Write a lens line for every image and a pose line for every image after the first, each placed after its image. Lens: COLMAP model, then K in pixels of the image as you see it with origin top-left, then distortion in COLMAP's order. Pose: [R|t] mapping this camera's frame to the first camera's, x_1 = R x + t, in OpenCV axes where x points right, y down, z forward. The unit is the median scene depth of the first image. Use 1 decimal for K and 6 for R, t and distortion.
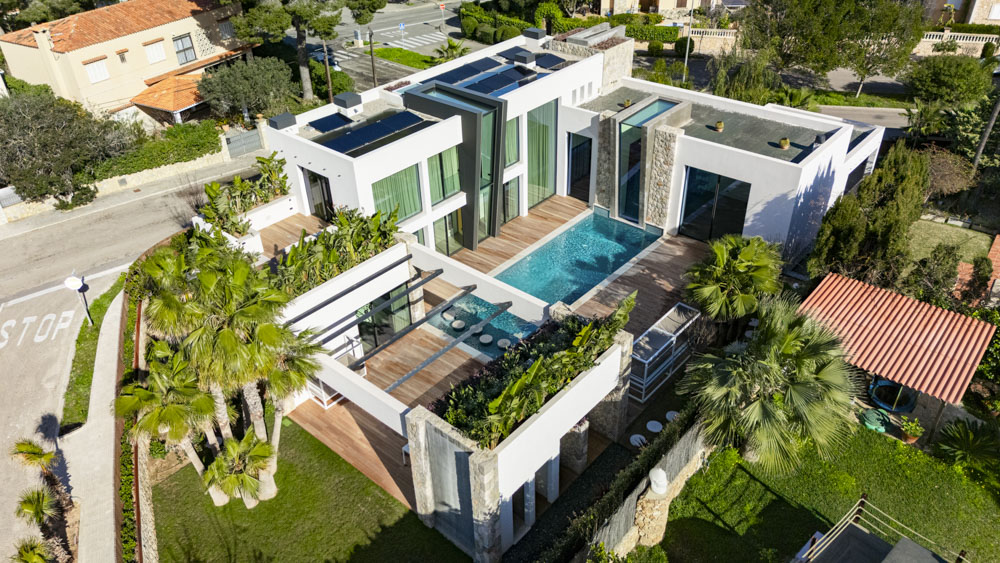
lens RADIAL K [[723.5, 0, 500.6], [0, 723.5, 257.8], [0, 0, 1]] dist [0.094289, -0.068126]
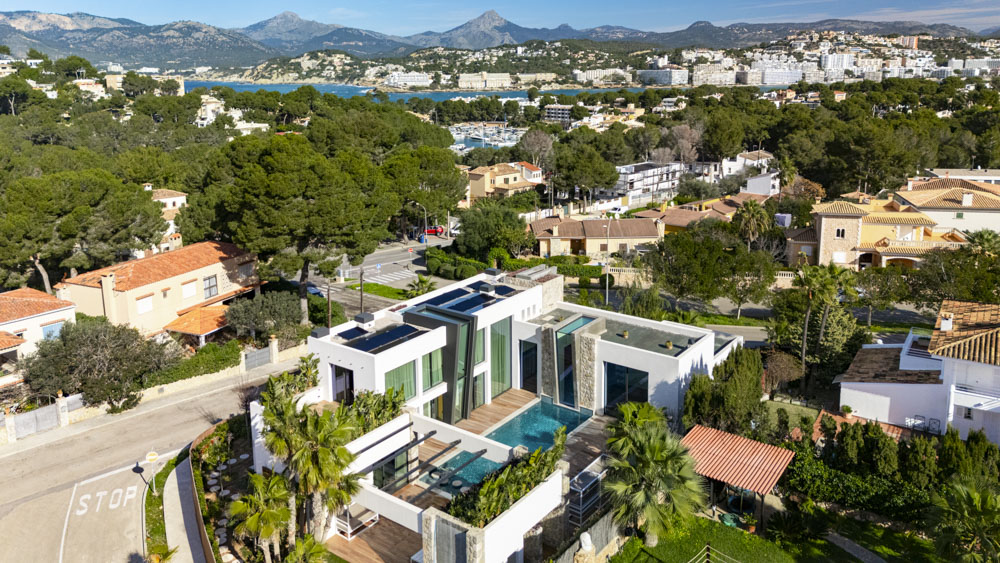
lens RADIAL K [[723.5, 0, 500.6], [0, 723.5, 257.8], [0, 0, 1]] dist [0.094289, -0.068126]
pose [[0.997356, -0.003728, 0.072577, -0.043499], [0.025988, 0.950940, -0.308281, 0.105533], [-0.067867, 0.309352, 0.948523, -0.360581]]
